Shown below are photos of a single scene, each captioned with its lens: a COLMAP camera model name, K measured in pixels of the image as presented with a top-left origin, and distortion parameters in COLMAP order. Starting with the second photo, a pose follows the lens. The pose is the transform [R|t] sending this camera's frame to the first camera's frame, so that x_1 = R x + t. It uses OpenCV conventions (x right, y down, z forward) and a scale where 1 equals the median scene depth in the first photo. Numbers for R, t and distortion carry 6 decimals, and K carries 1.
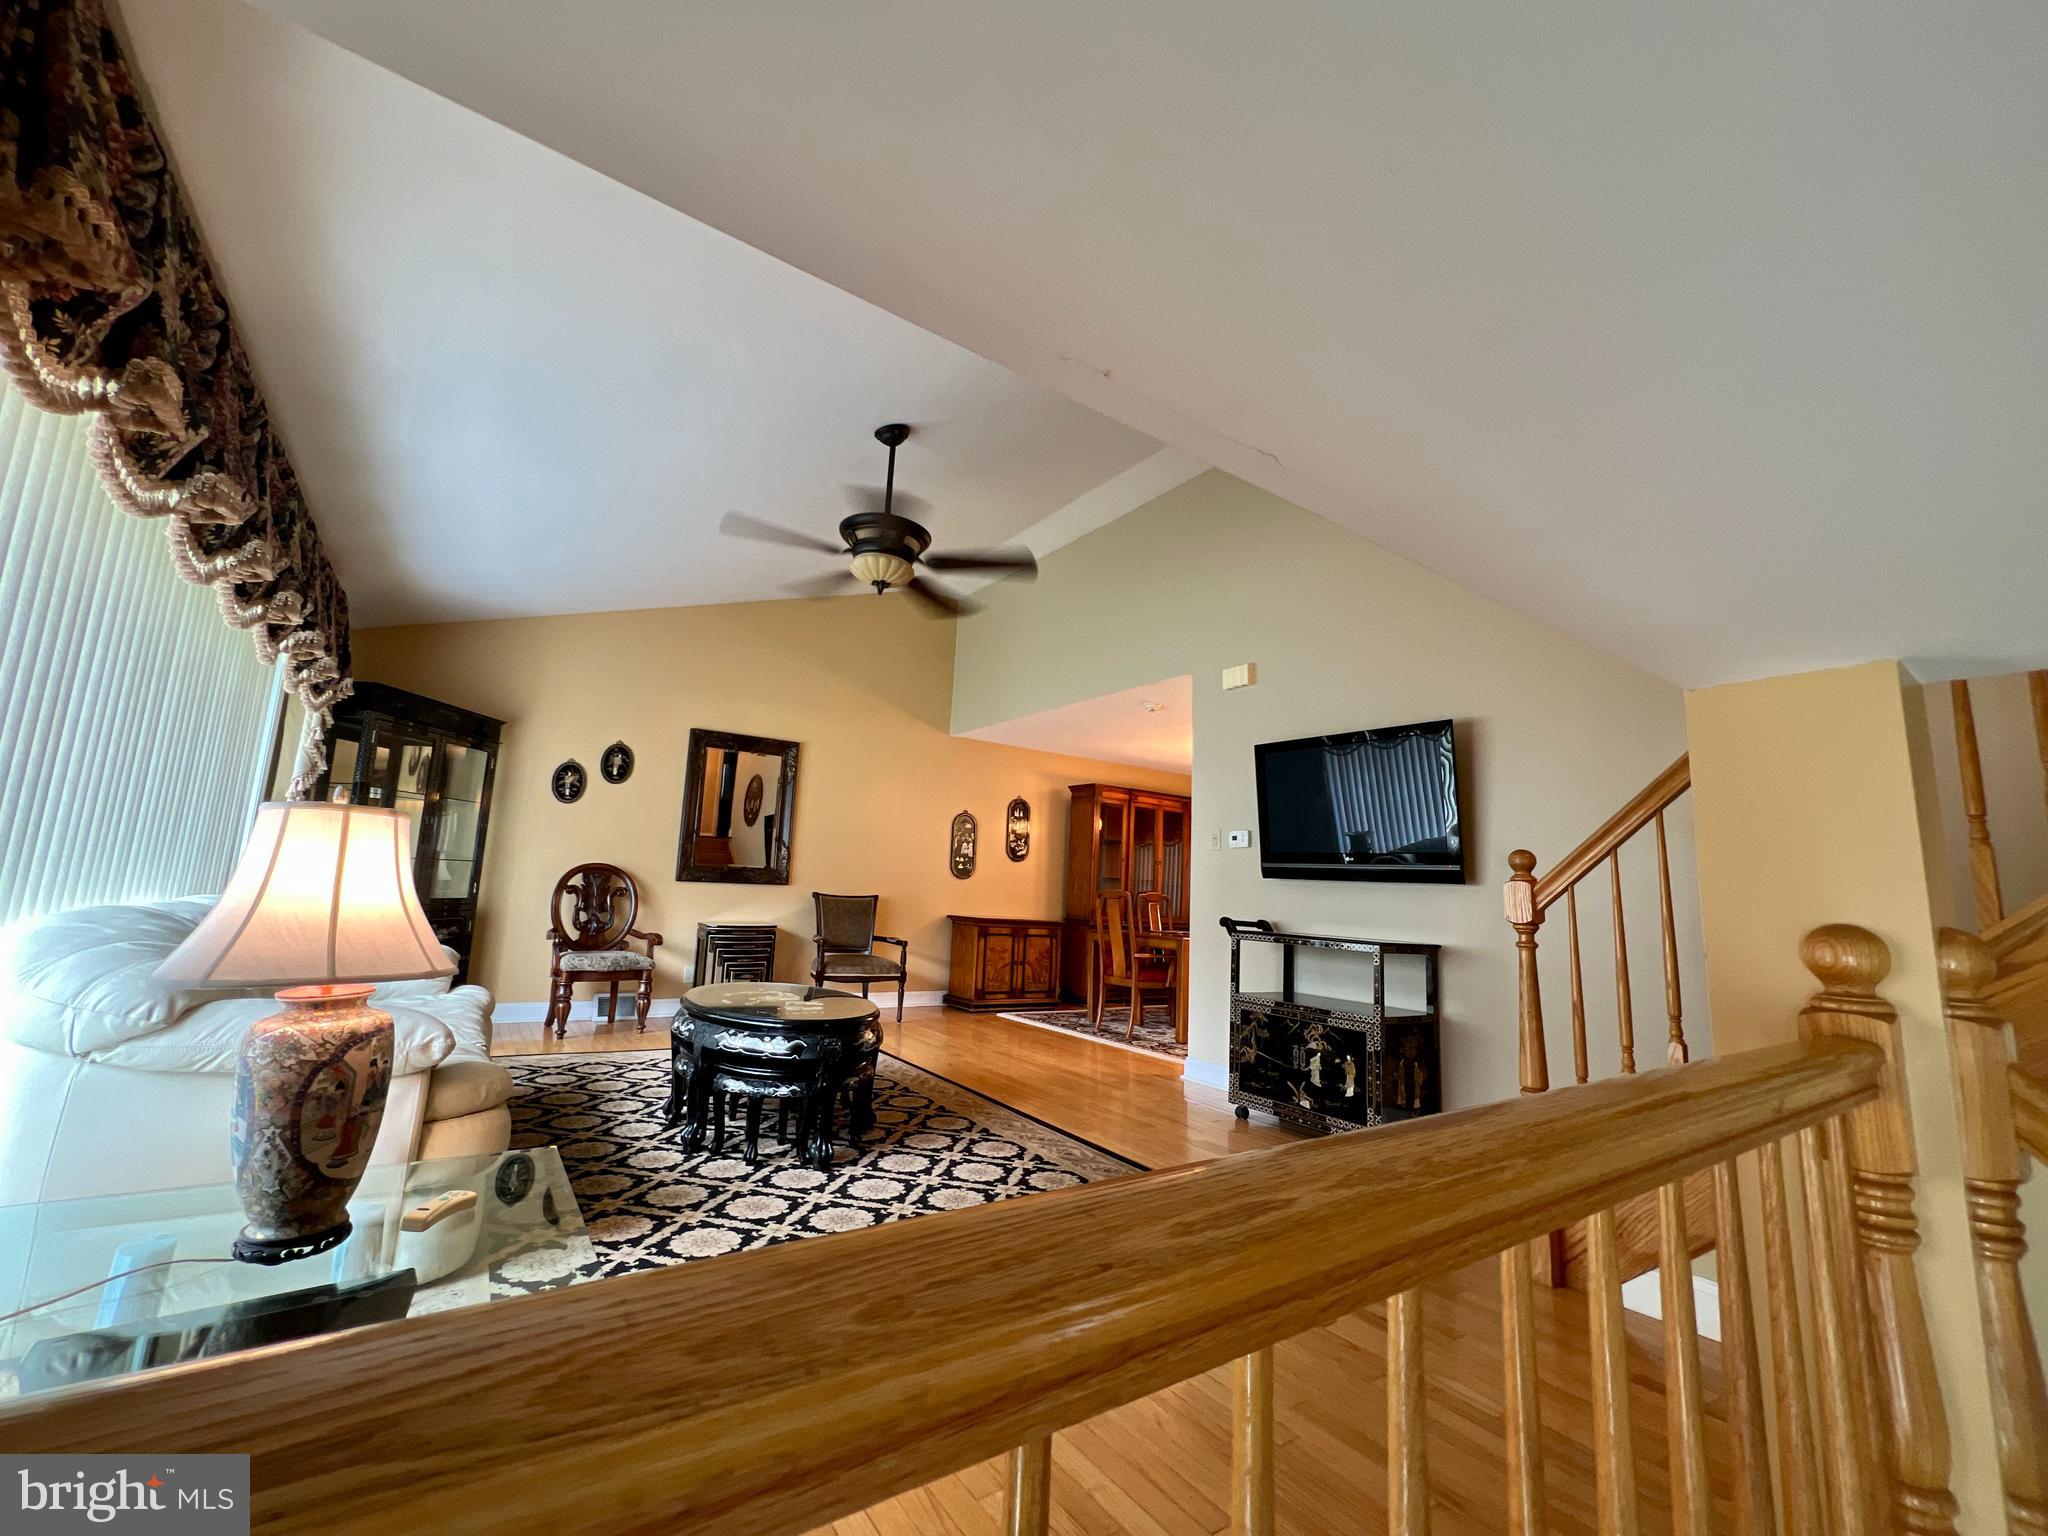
lens RADIAL K [[817.9, 0, 1018.2], [0, 817.9, 763.3], [0, 0, 1]] dist [-0.002958, 0.001123]
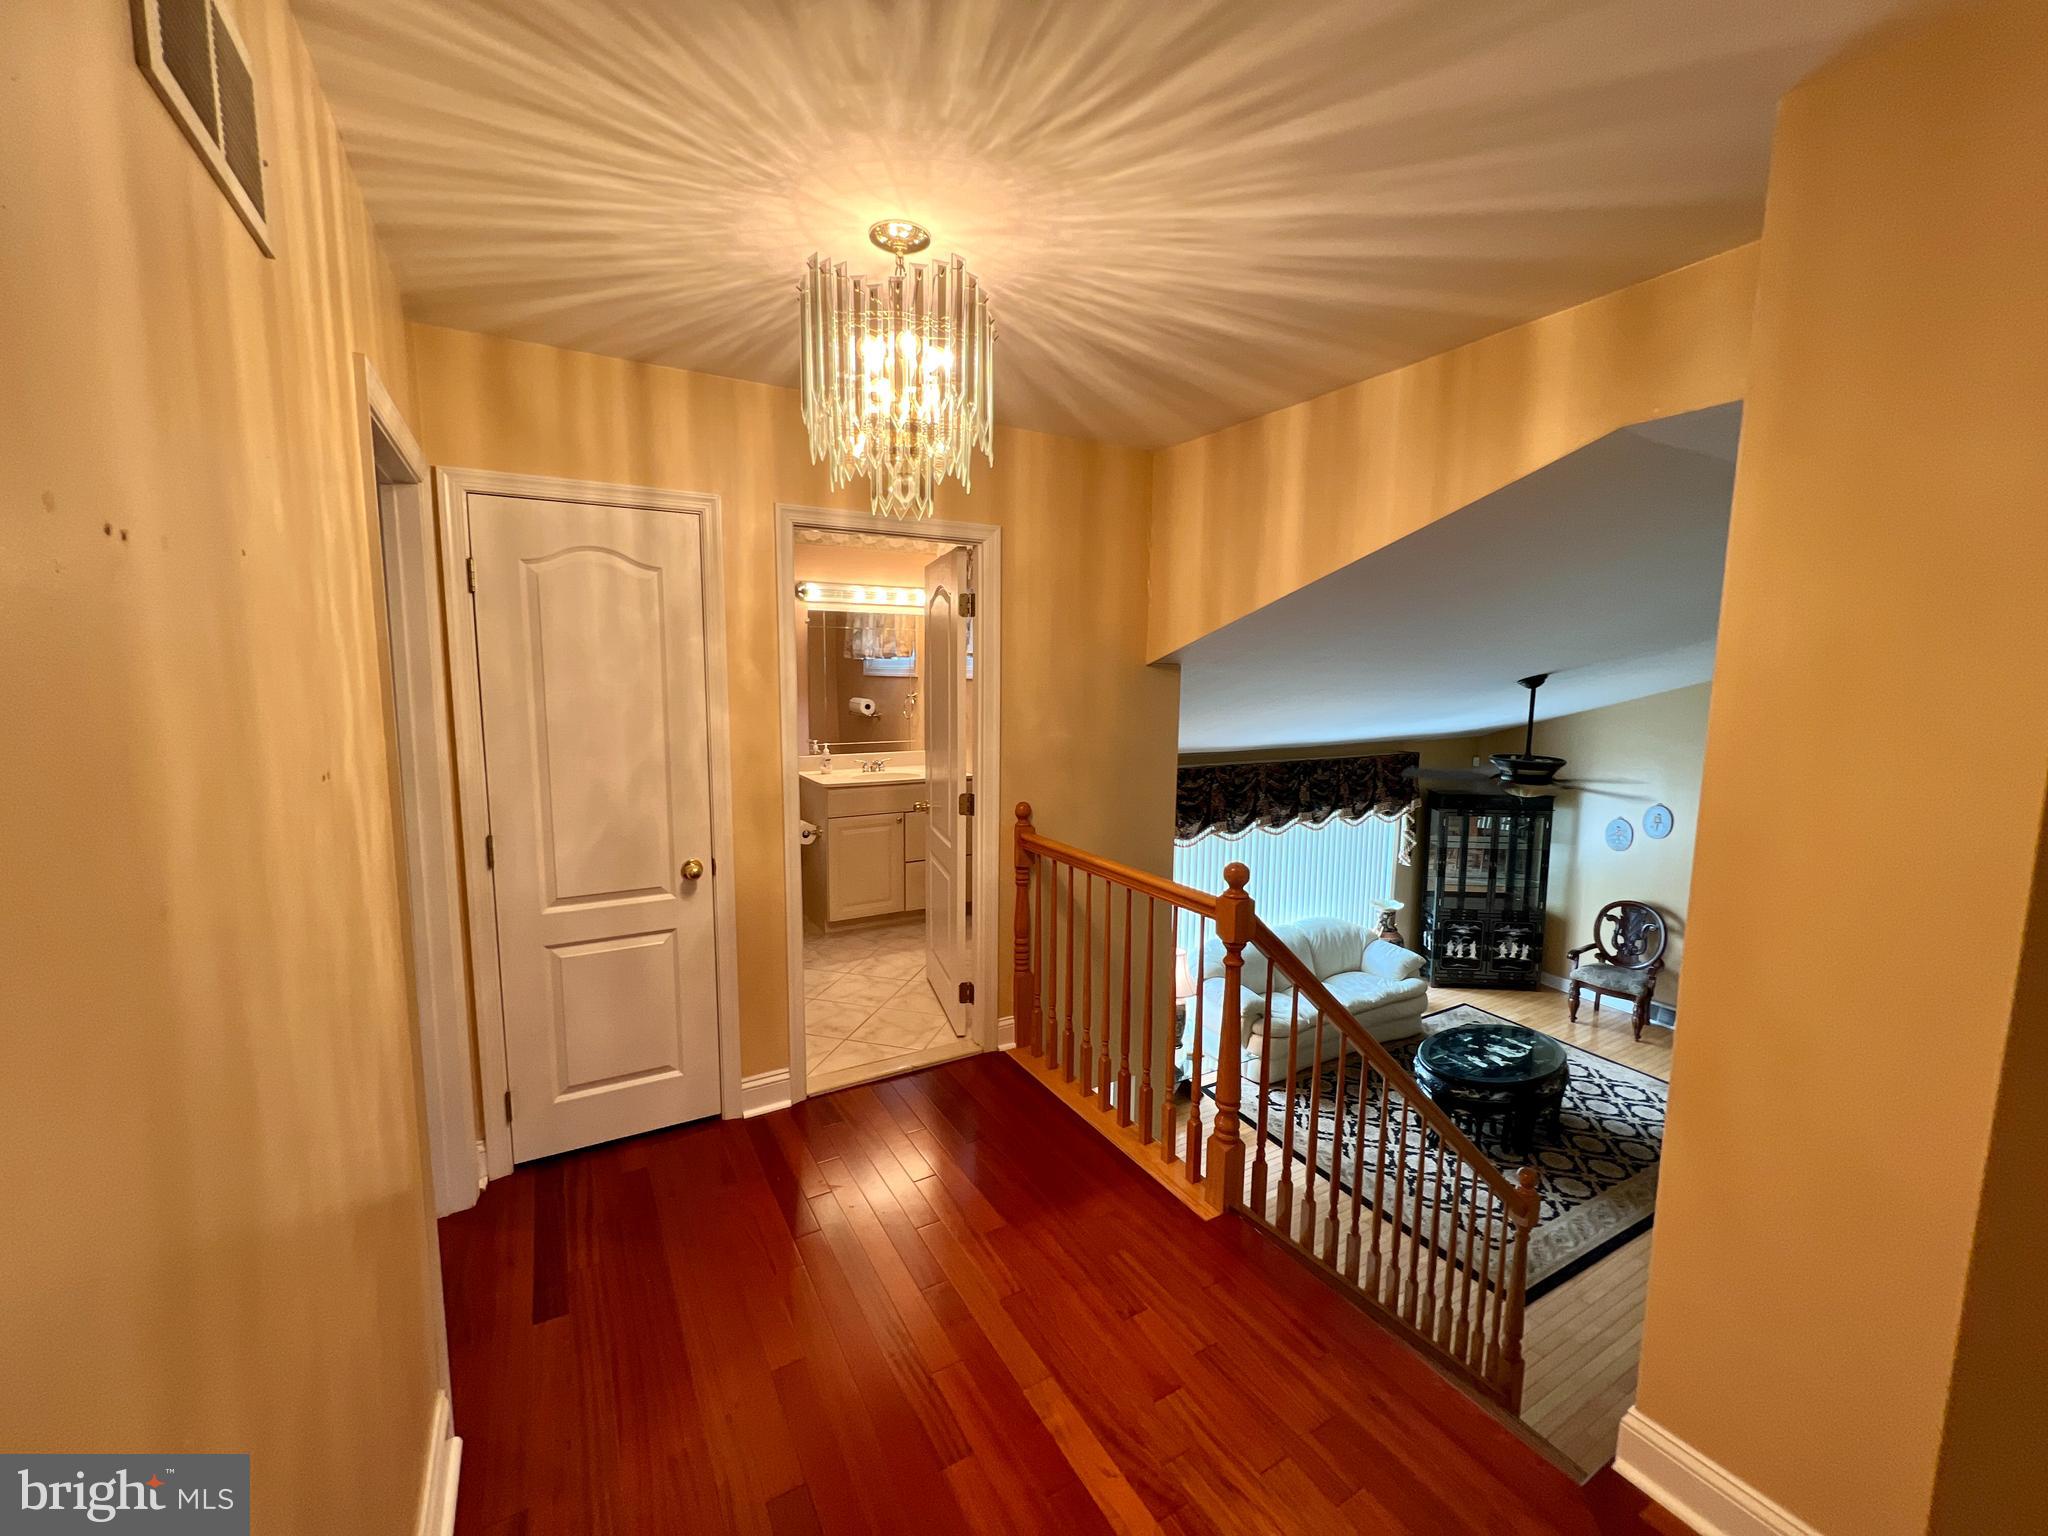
lens RADIAL K [[817.9, 0, 1020.1], [0, 817.9, 766.5], [0, 0, 1]] dist [-0.002958, 0.001123]
pose [[-0.076683, 0.074826, -0.994244, 1.171673], [0.148915, 0.986855, 0.062785, -0.444034], [0.985872, -0.143244, -0.086817, 0.255627]]
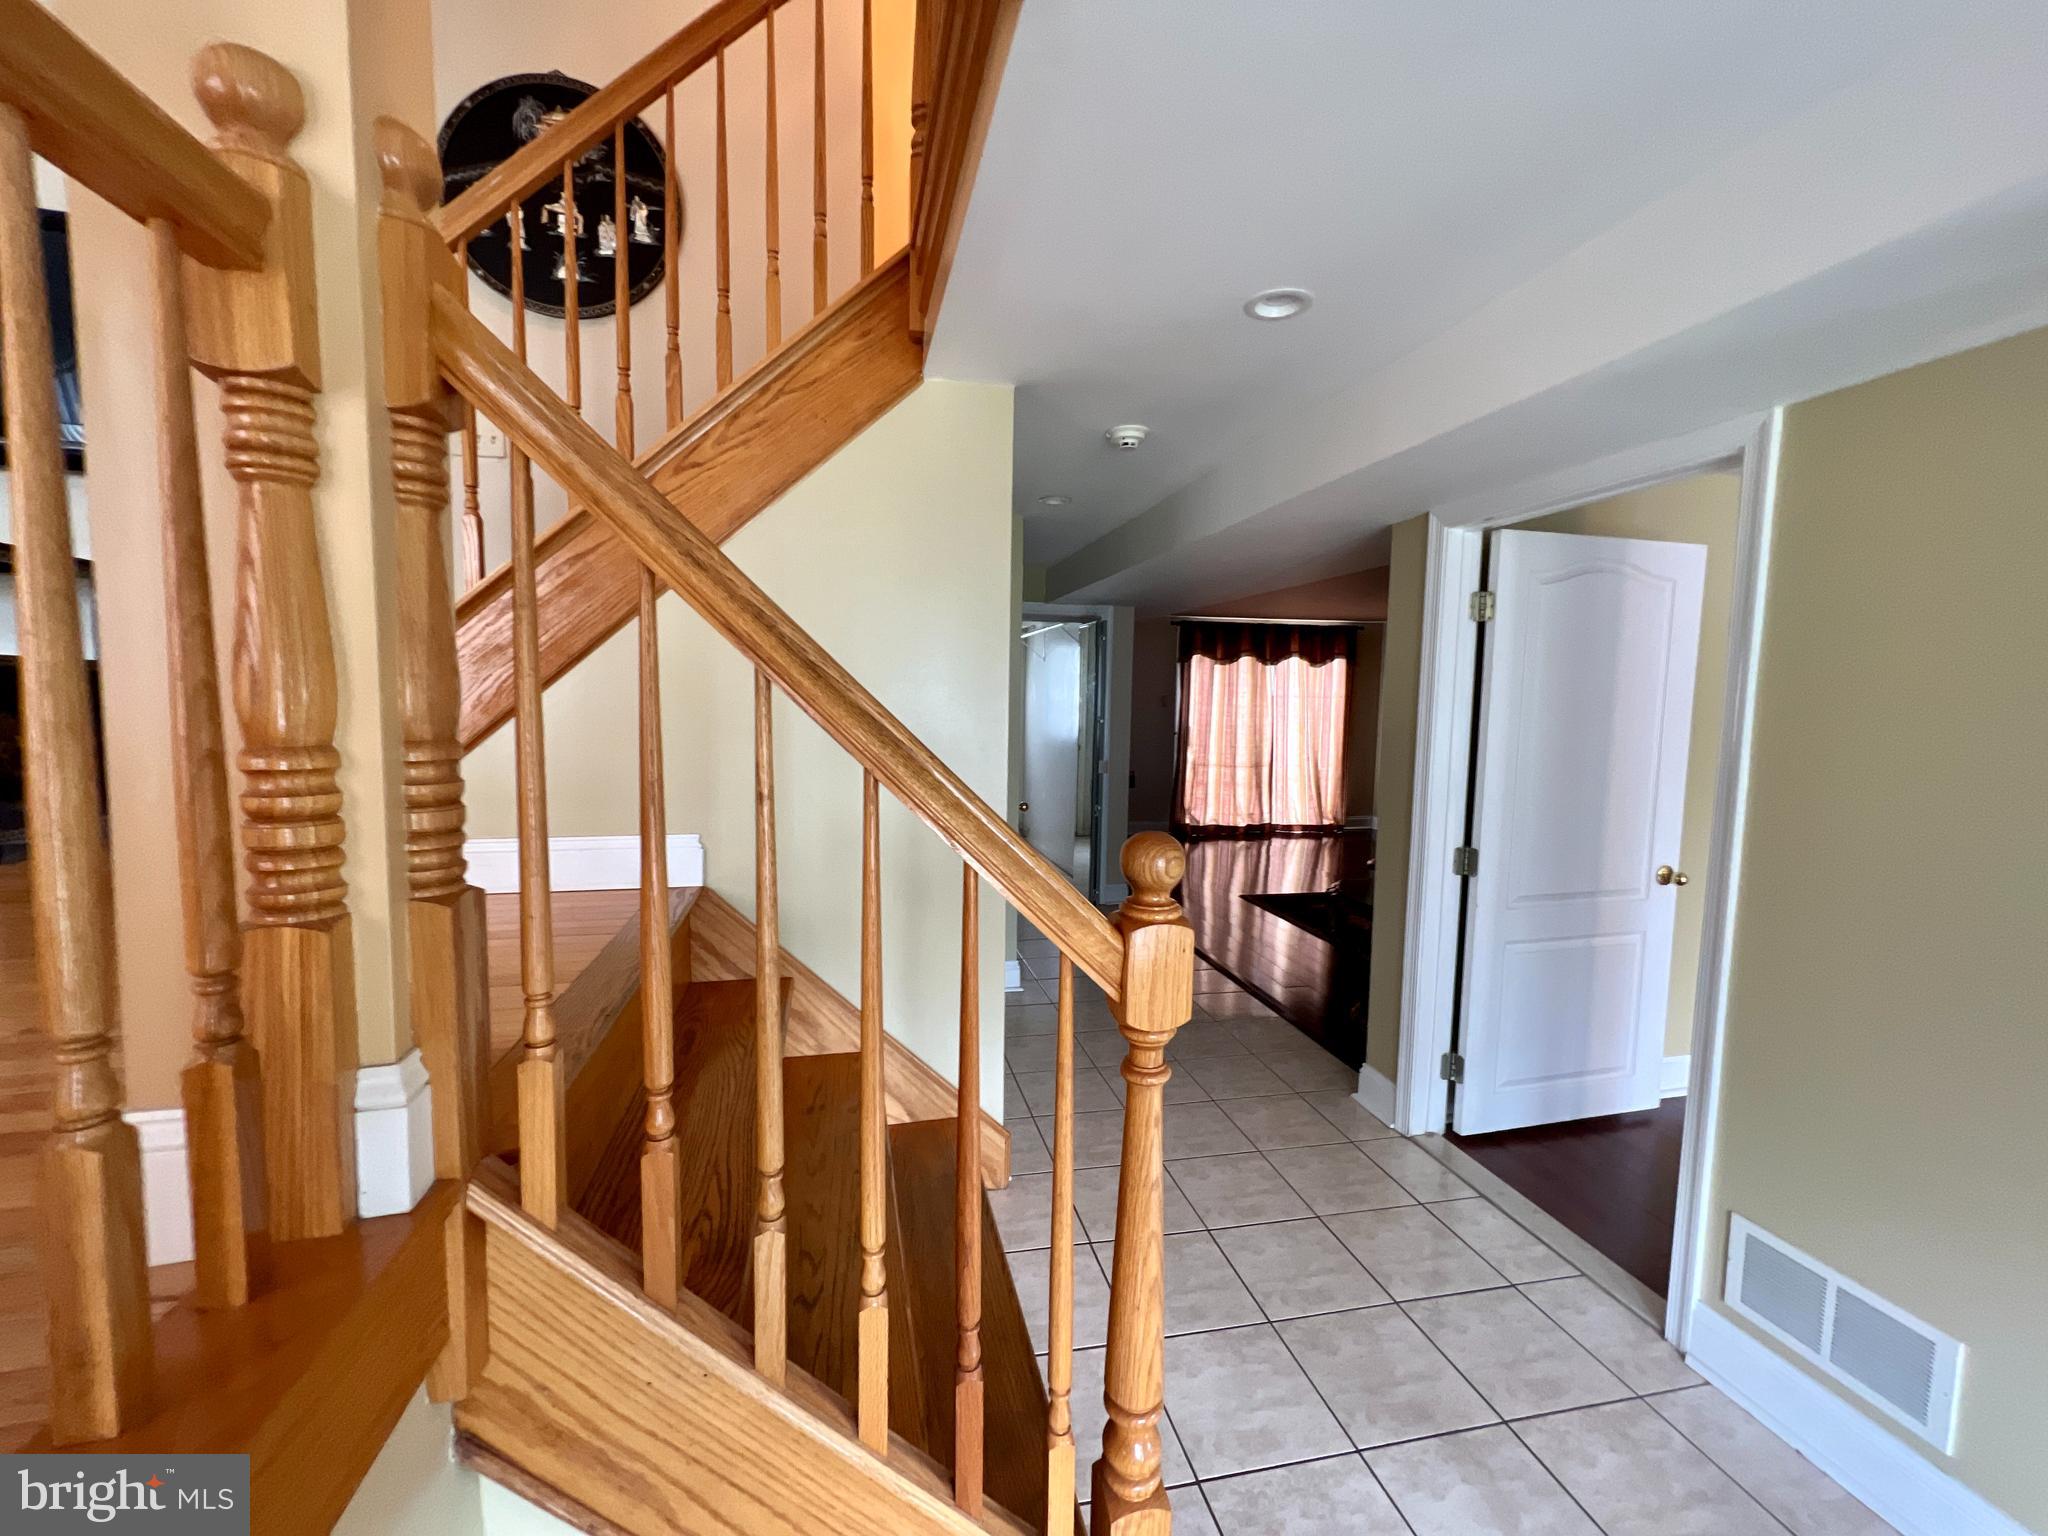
lens RADIAL K [[817.9, 0, 1020.2], [0, 817.9, 768.7], [0, 0, 1]] dist [-0.002958, 0.001123]
pose [[0.375788, -0.113396, 0.919742, 0.129174], [-0.143280, 0.973441, 0.178558, 0.137536], [-0.915562, -0.198880, 0.349560, 0.006412]]
